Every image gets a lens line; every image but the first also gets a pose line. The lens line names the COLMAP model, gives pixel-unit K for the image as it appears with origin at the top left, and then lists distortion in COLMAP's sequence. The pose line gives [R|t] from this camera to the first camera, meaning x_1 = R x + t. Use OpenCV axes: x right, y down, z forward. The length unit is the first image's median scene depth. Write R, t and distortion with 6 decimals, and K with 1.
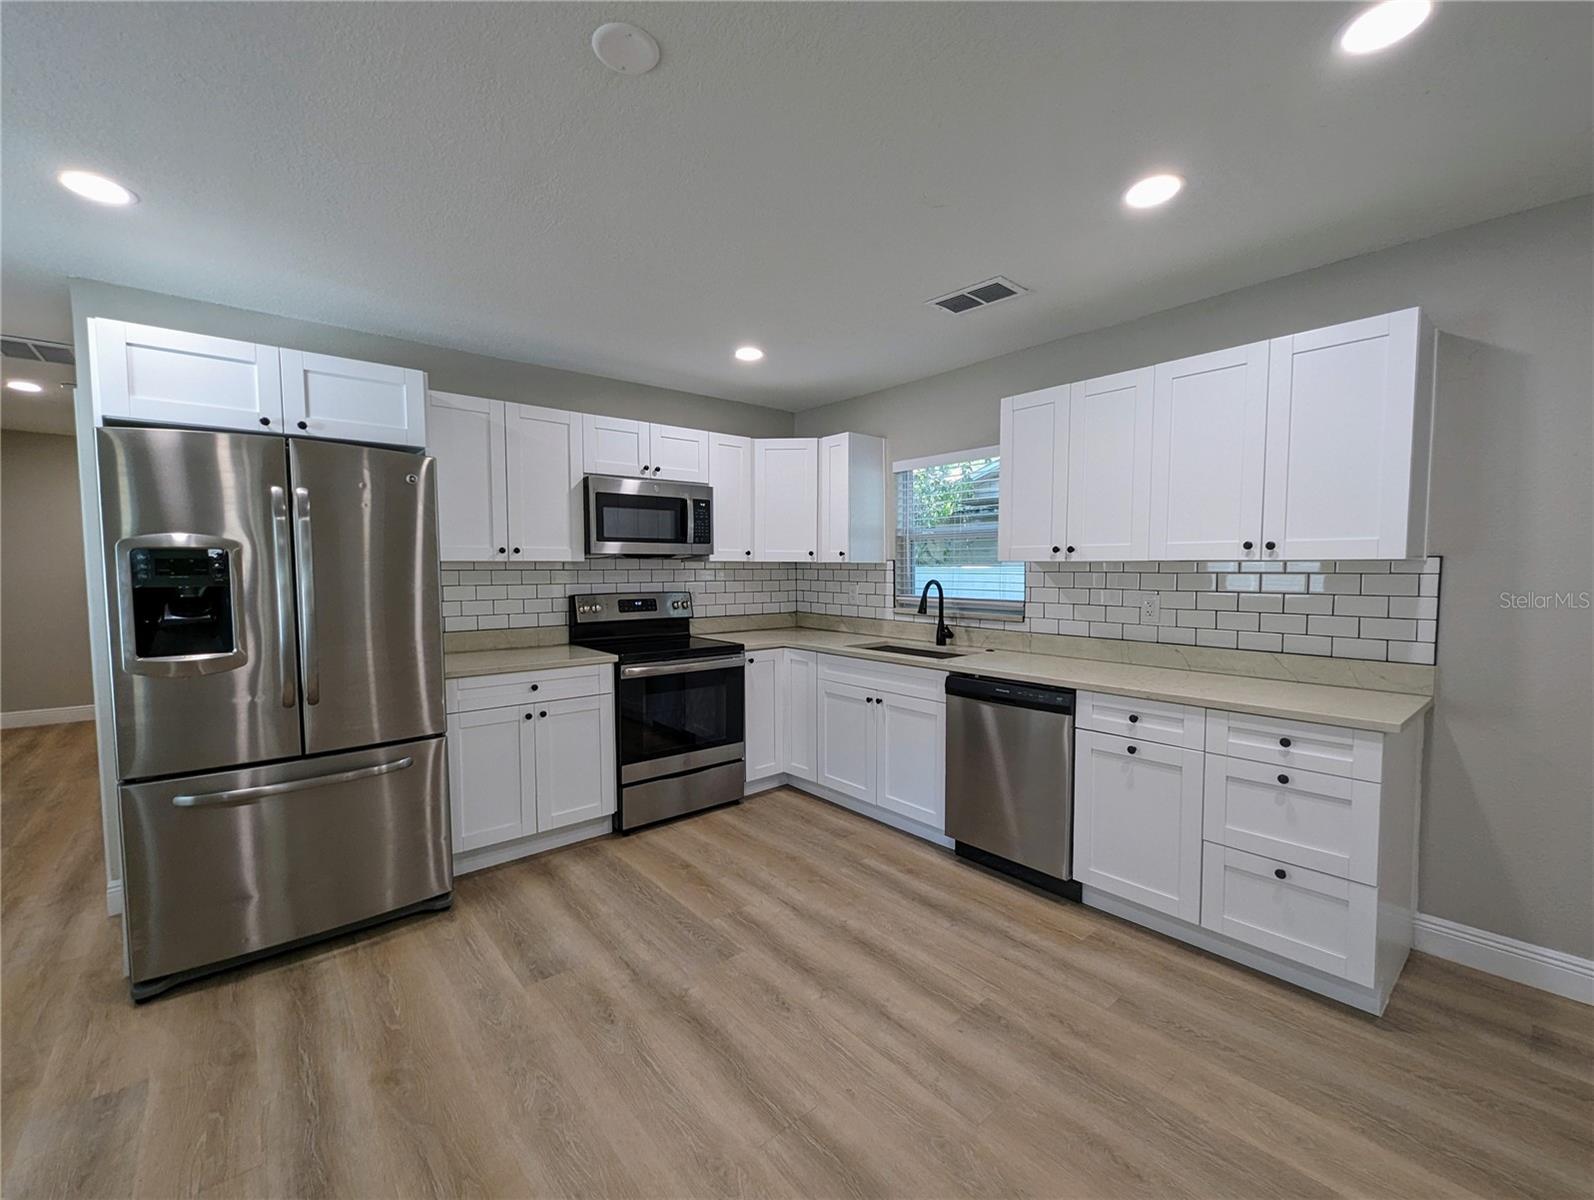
lens RADIAL K [[665.1, 0, 798.6], [0, 665.1, 608.2], [0, 0, 1]] dist [0.001272, 0.000669]
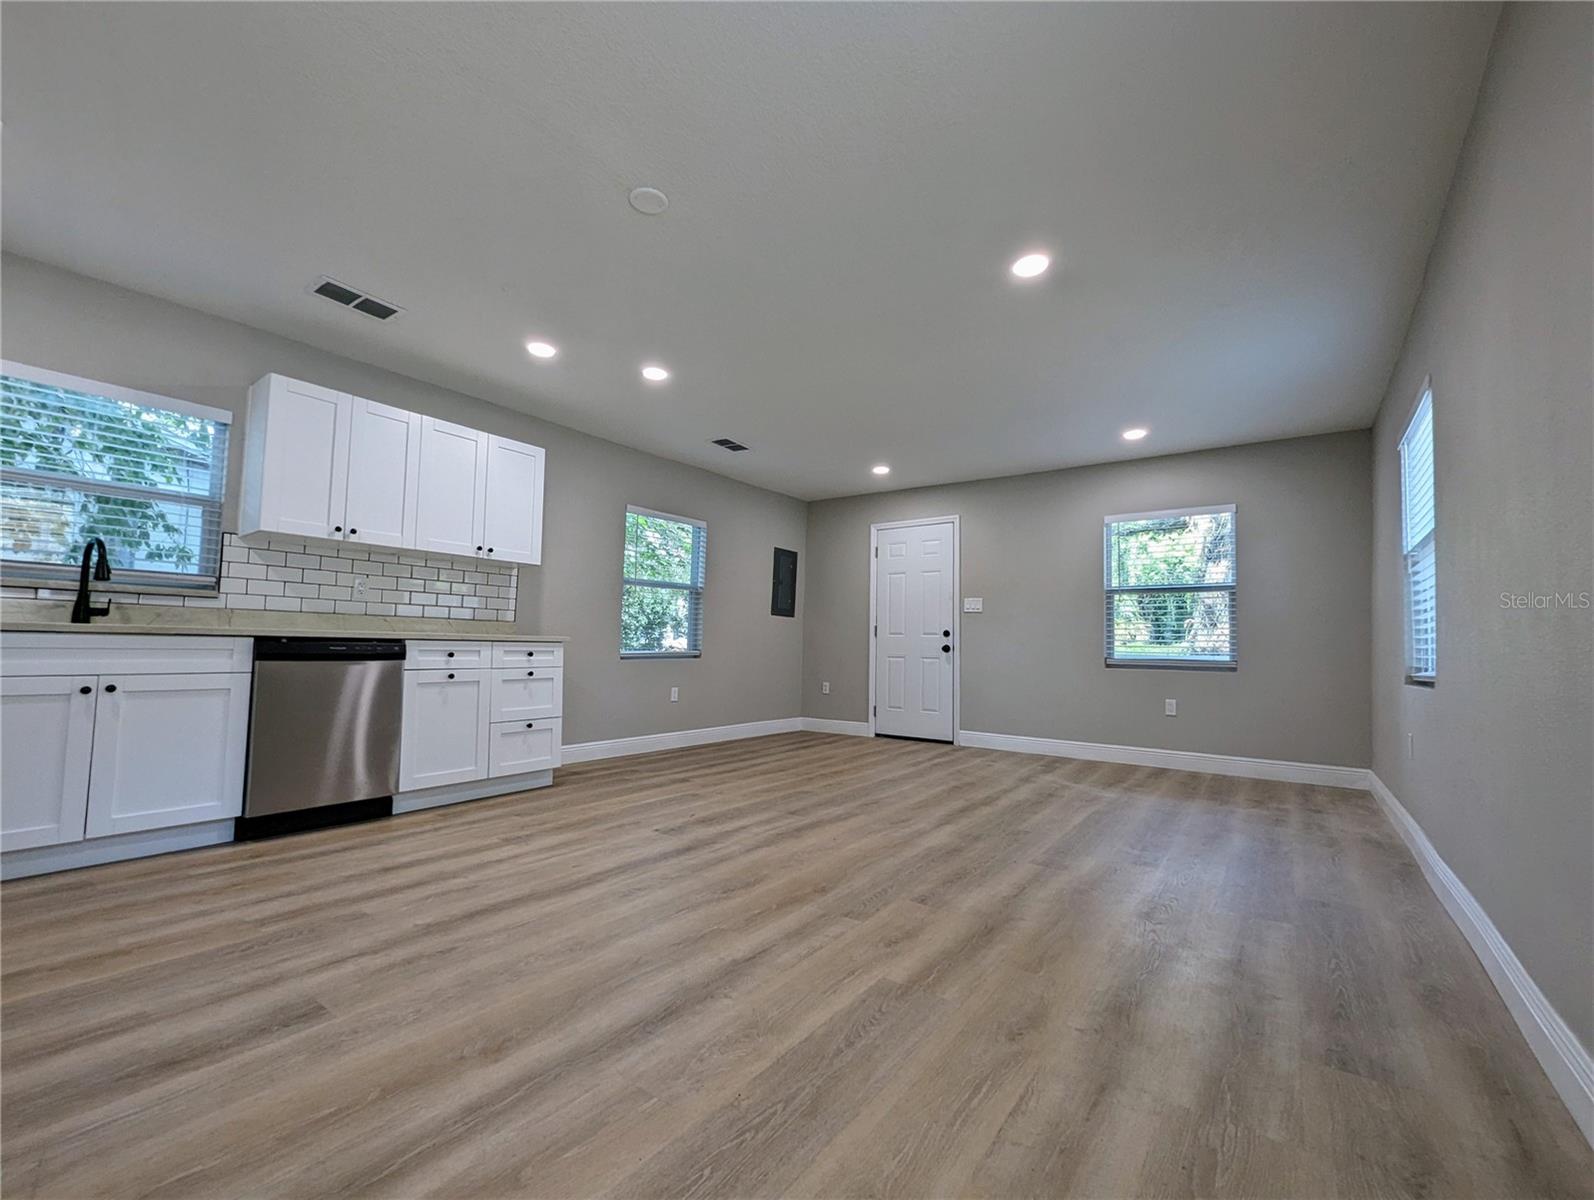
lens RADIAL K [[665.1, 0, 798.6], [0, 665.1, 608.2], [0, 0, 1]] dist [0.001272, 0.000669]
pose [[-0.233409, 0.061010, 0.970463, -0.863714], [0.046512, 0.997588, -0.051529, 0.137379], [-0.971266, 0.033111, -0.235684, 0.472681]]
